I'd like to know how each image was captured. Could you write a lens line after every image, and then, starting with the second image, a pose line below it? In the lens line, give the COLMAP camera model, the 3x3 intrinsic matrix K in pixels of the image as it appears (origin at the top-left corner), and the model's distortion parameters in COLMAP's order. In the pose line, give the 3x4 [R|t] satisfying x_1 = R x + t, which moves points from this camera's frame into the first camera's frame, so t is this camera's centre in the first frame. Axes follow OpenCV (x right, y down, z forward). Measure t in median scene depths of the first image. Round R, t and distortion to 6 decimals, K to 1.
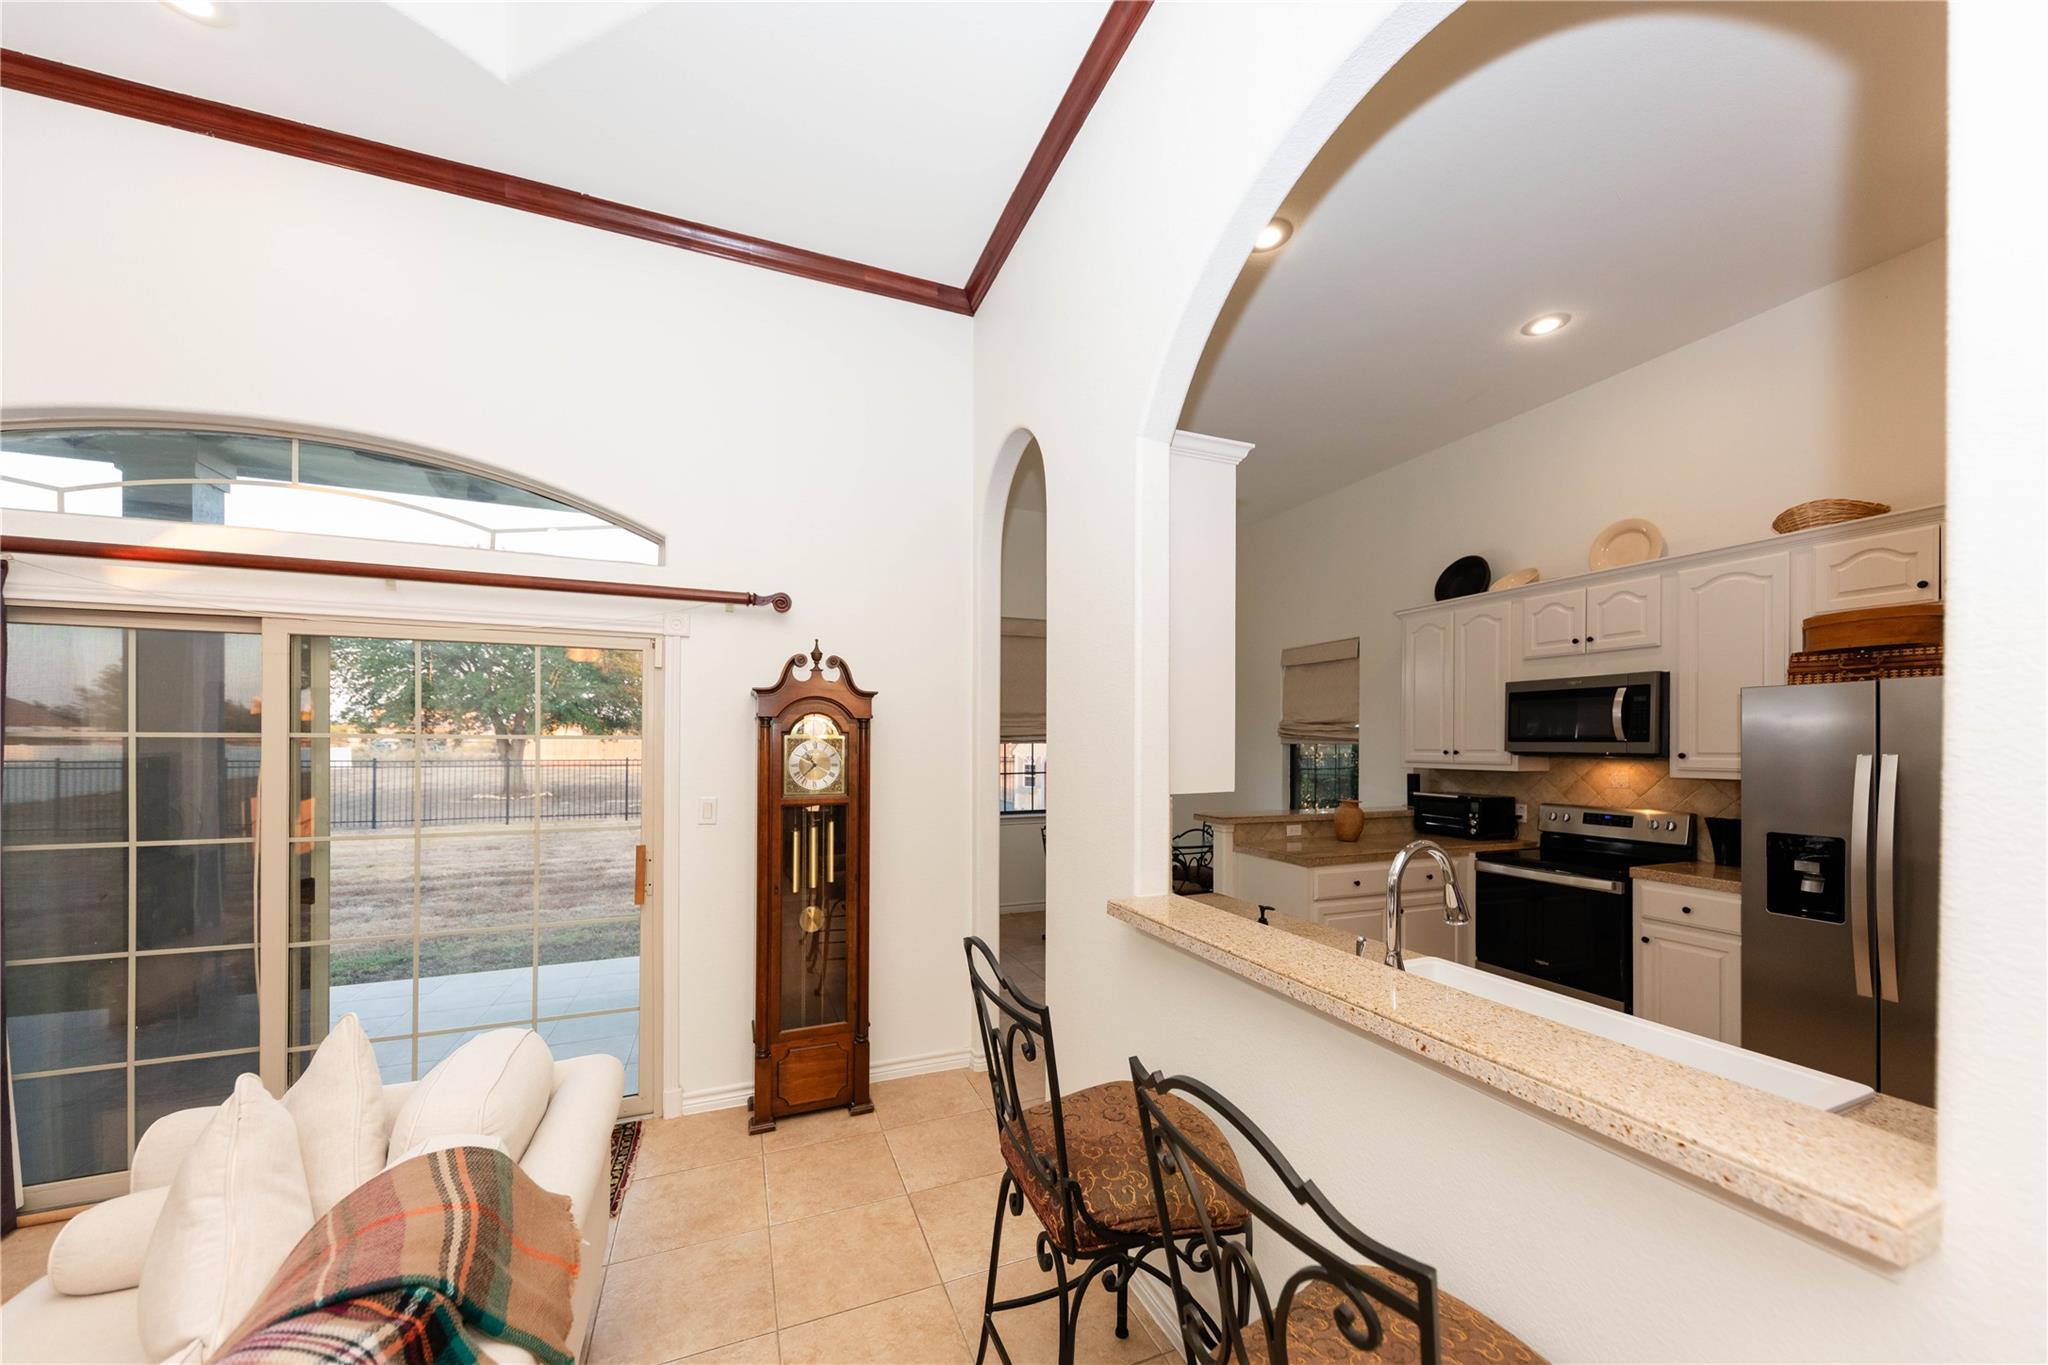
lens RADIAL K [[733.6, 0, 1027.5], [0, 733.6, 741.6], [0, 0, 1]] dist [0.006121, -0.000083]
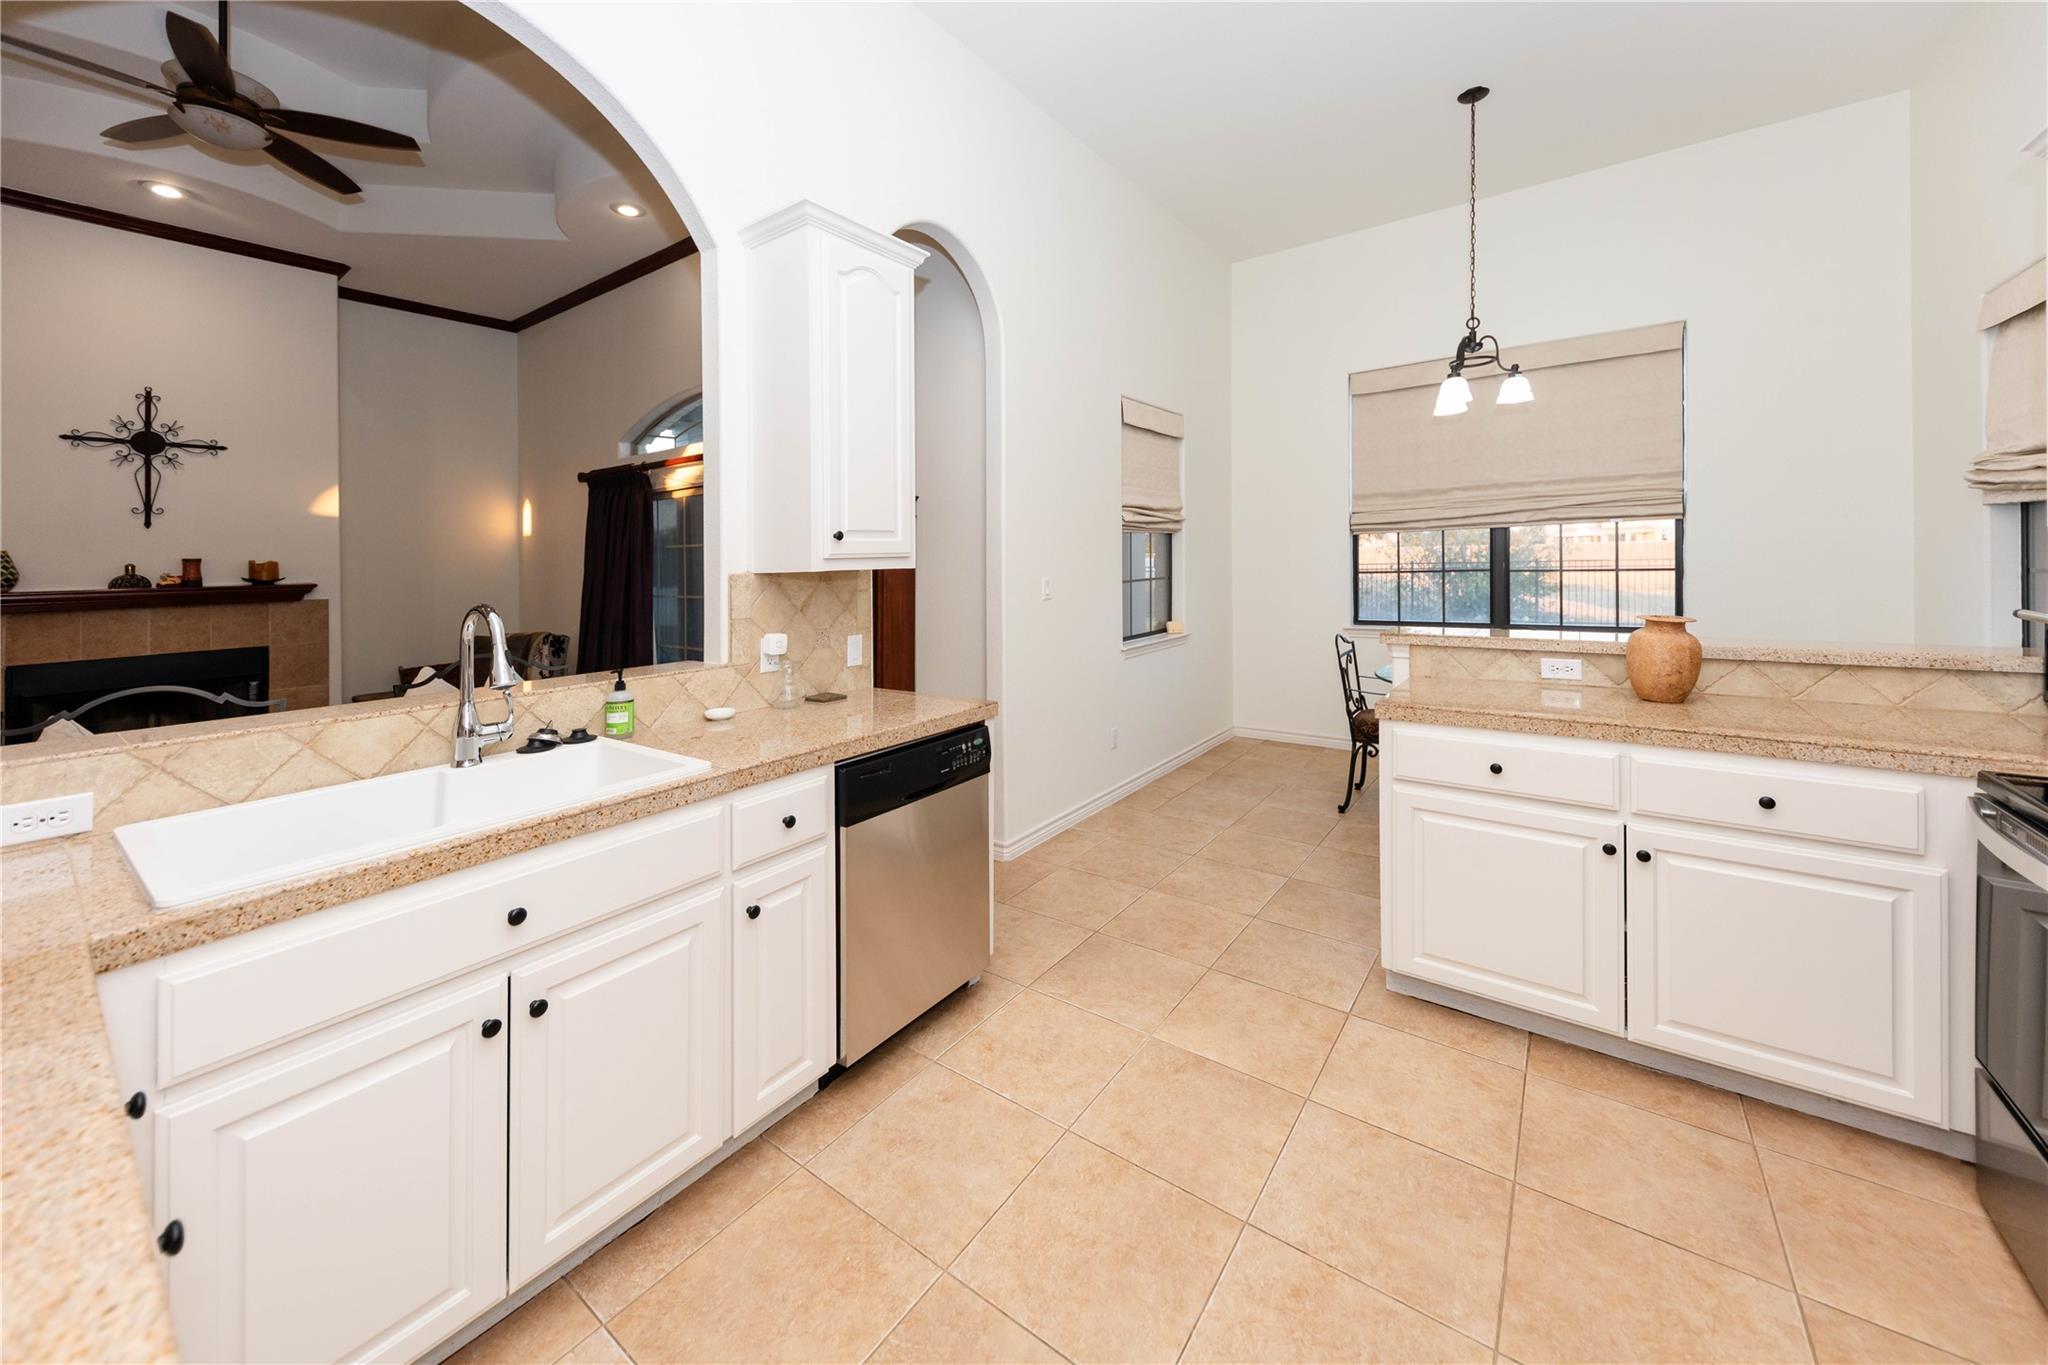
lens RADIAL K [[762.4, 0, 1031.8], [0, 762.4, 553.9], [0, 0, 1]] dist [0.008389, -0.000206]
pose [[0.524657, -0.019177, -0.851098, 0.977170], [0.024940, 0.999663, -0.007151, 0.044022], [0.850948, -0.017475, 0.524959, 0.548077]]
